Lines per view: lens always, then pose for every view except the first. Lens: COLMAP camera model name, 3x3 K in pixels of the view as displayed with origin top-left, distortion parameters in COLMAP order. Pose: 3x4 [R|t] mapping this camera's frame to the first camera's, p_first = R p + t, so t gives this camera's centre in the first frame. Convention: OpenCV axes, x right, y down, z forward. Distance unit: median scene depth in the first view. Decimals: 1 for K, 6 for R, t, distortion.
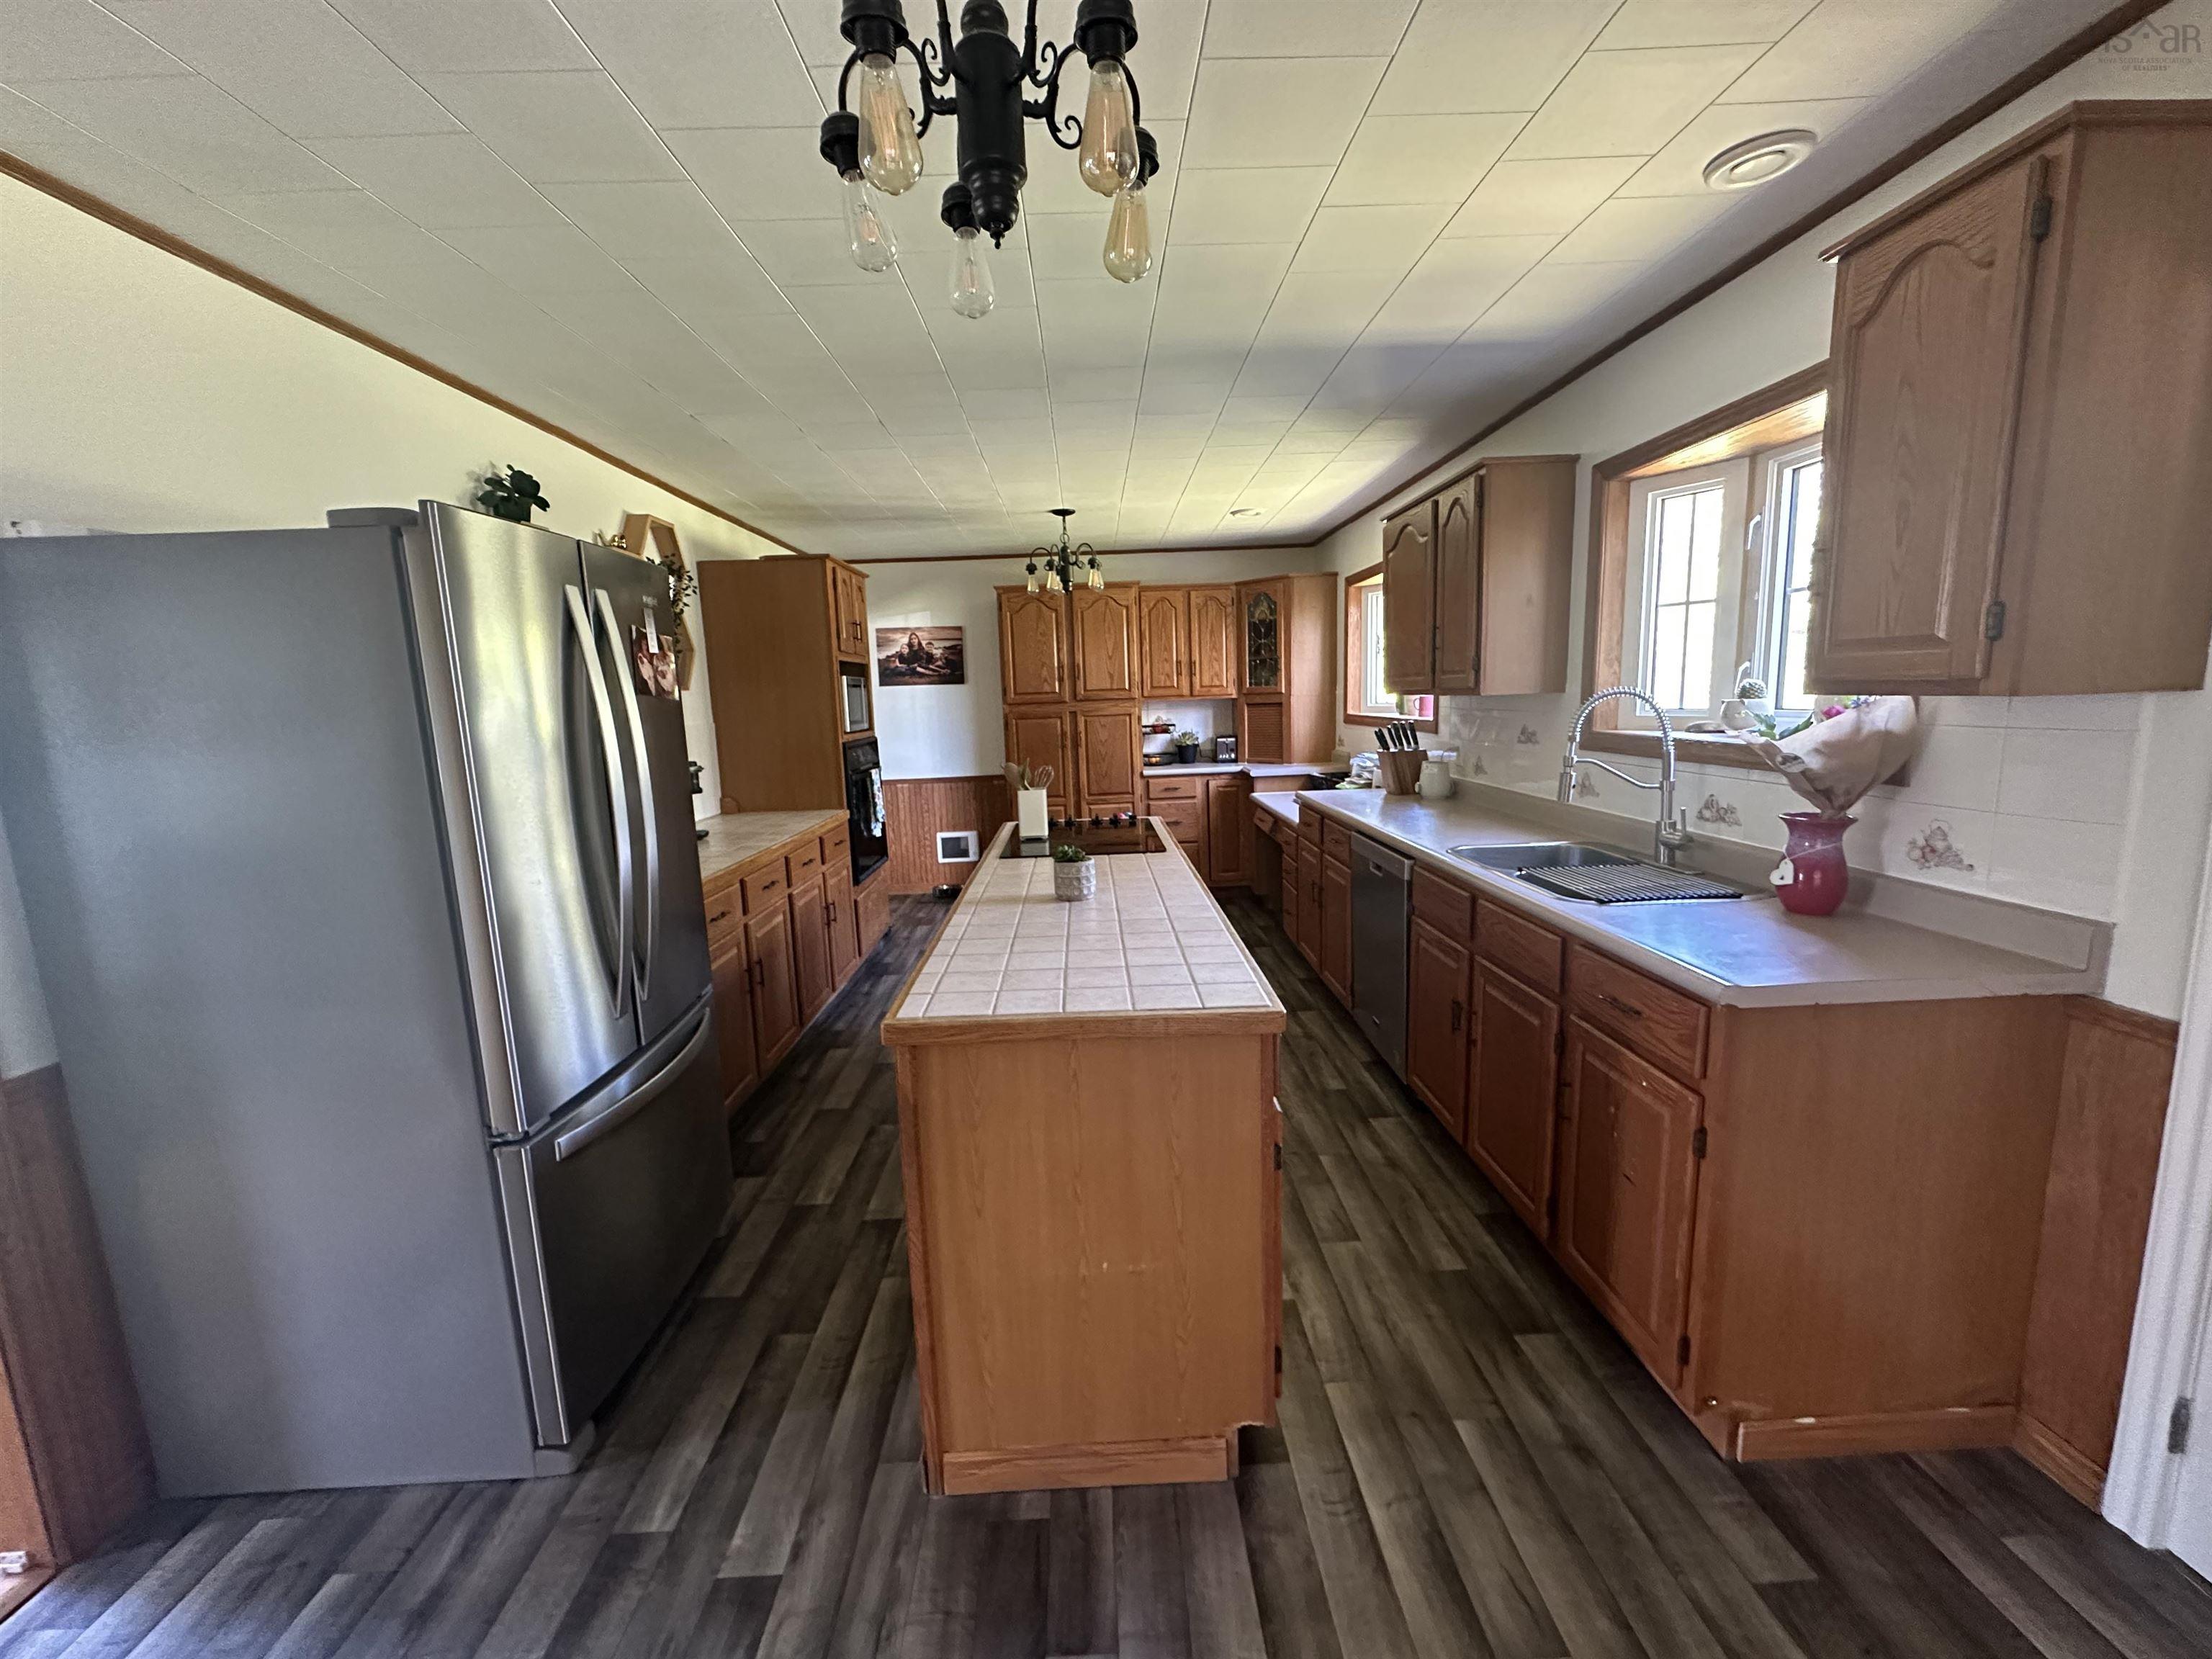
lens RADIAL K [[879.2, 0, 1104.0], [0, 879.2, 830.9], [0, 0, 1]] dist [-0.006533, 0.000500]
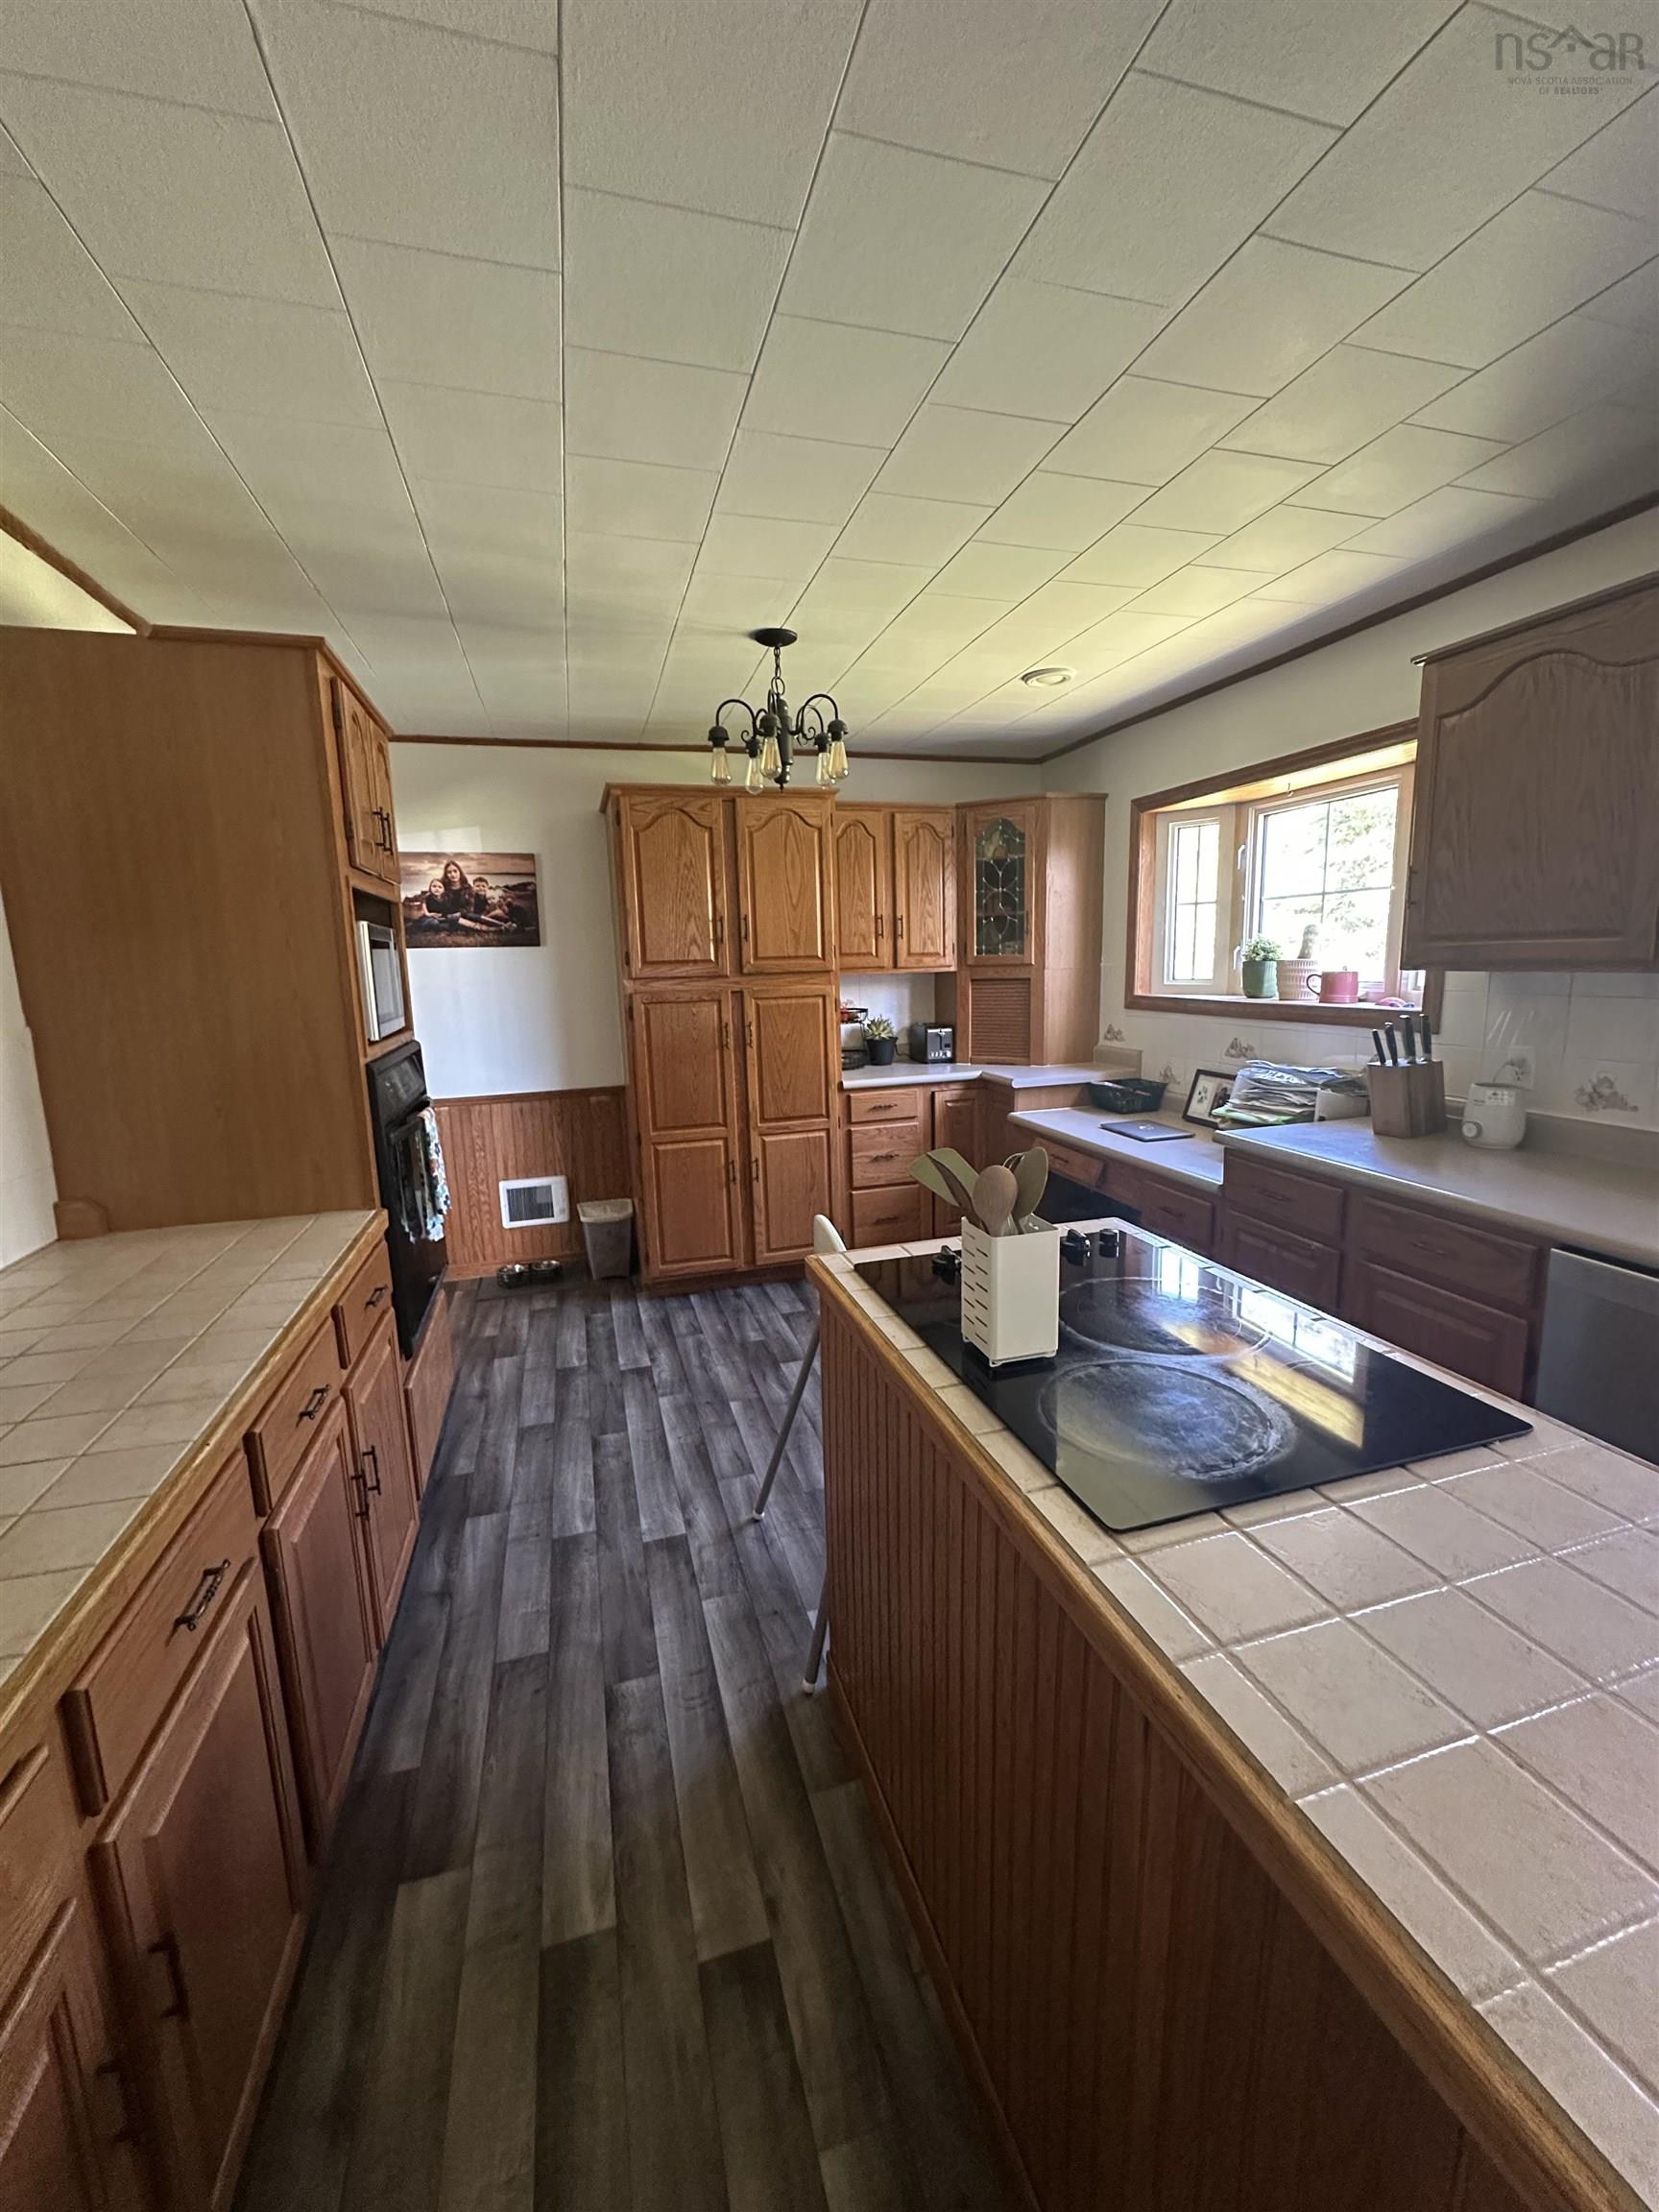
lens RADIAL K [[879.2, 0, 833.9], [0, 879.2, 1105.5], [0, 0, 1]] dist [-0.006533, 0.000500]
pose [[0.964333, -0.034021, 0.262496, -0.134924], [0.032762, 0.999421, 0.009175, -0.056016], [-0.262656, -0.000248, 0.964890, 0.363205]]
